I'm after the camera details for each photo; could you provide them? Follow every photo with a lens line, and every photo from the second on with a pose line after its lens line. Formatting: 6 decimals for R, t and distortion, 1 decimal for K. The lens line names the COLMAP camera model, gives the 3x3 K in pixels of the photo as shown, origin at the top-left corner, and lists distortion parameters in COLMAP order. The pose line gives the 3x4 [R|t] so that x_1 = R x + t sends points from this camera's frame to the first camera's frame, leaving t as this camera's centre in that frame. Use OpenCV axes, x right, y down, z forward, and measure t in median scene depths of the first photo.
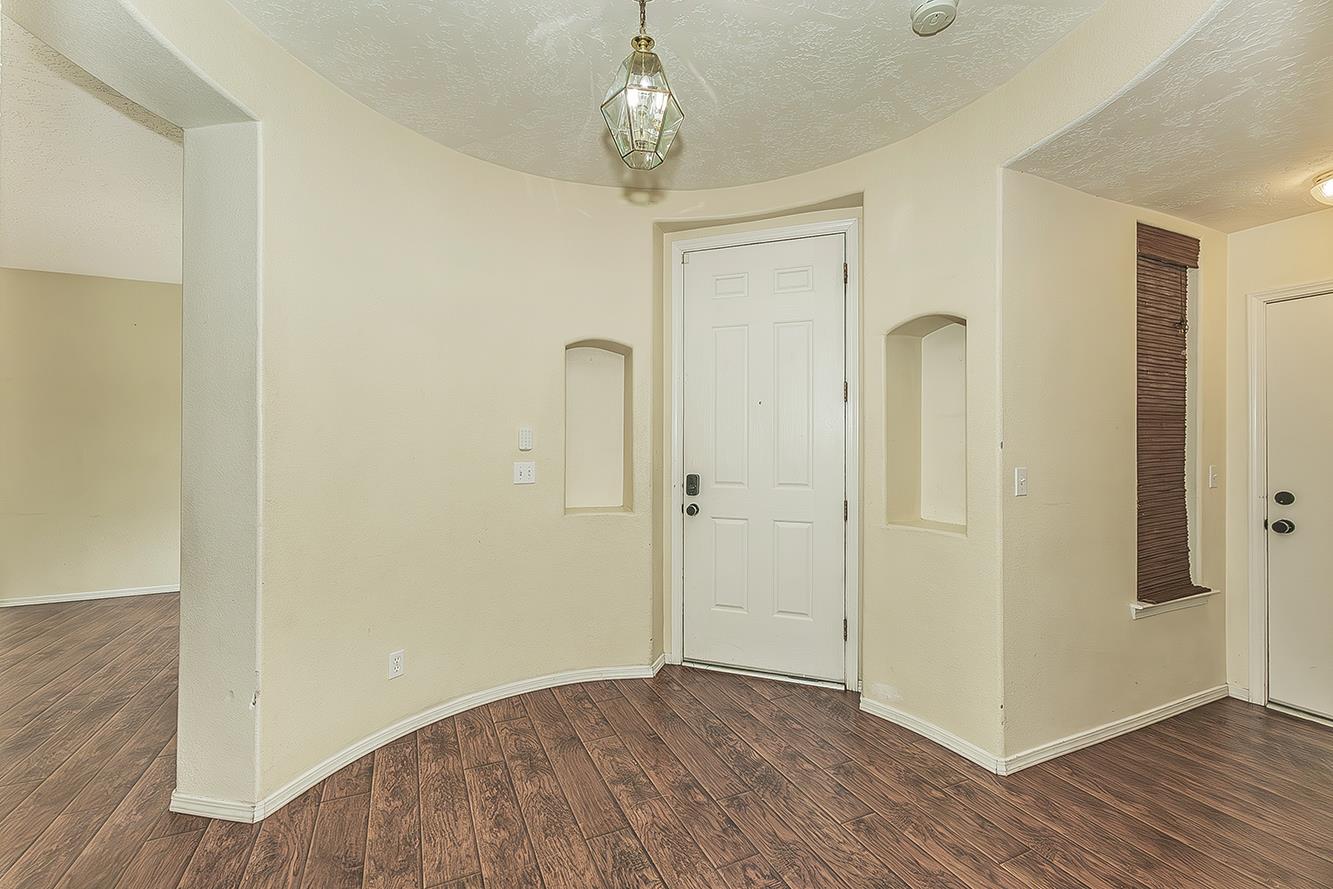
lens RADIAL K [[562.4, 0, 662.1], [0, 562.4, 446.4], [0, 0, 1]] dist [0.012036, 0.000180]
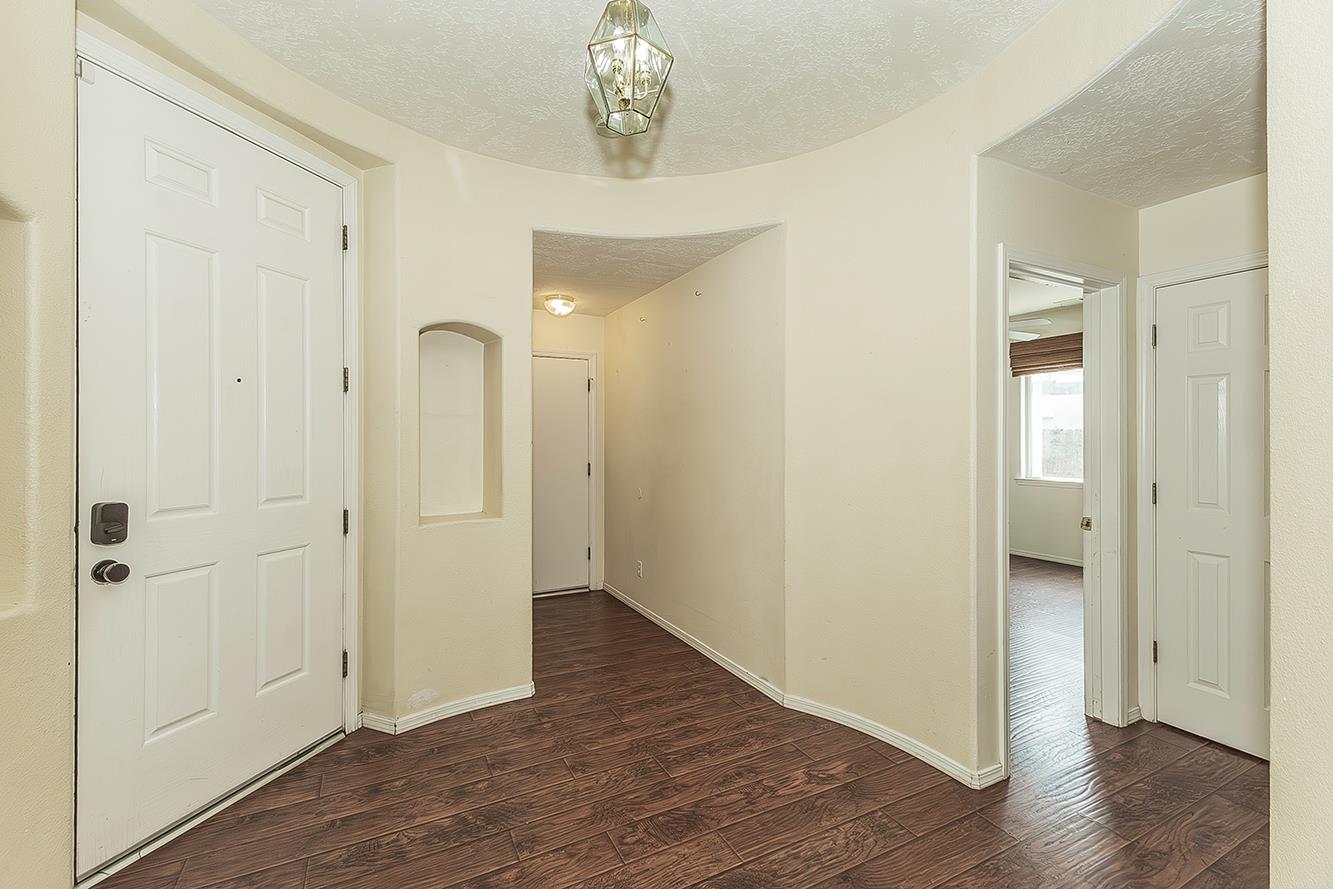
lens RADIAL K [[562.4, 0, 662.6], [0, 562.4, 437.1], [0, 0, 1]] dist [0.012036, 0.000180]
pose [[-0.045574, 0.001340, 0.998960, -0.656540], [-0.002320, 0.999996, -0.001447, -0.015179], [-0.998958, -0.002384, -0.045571, 0.693204]]
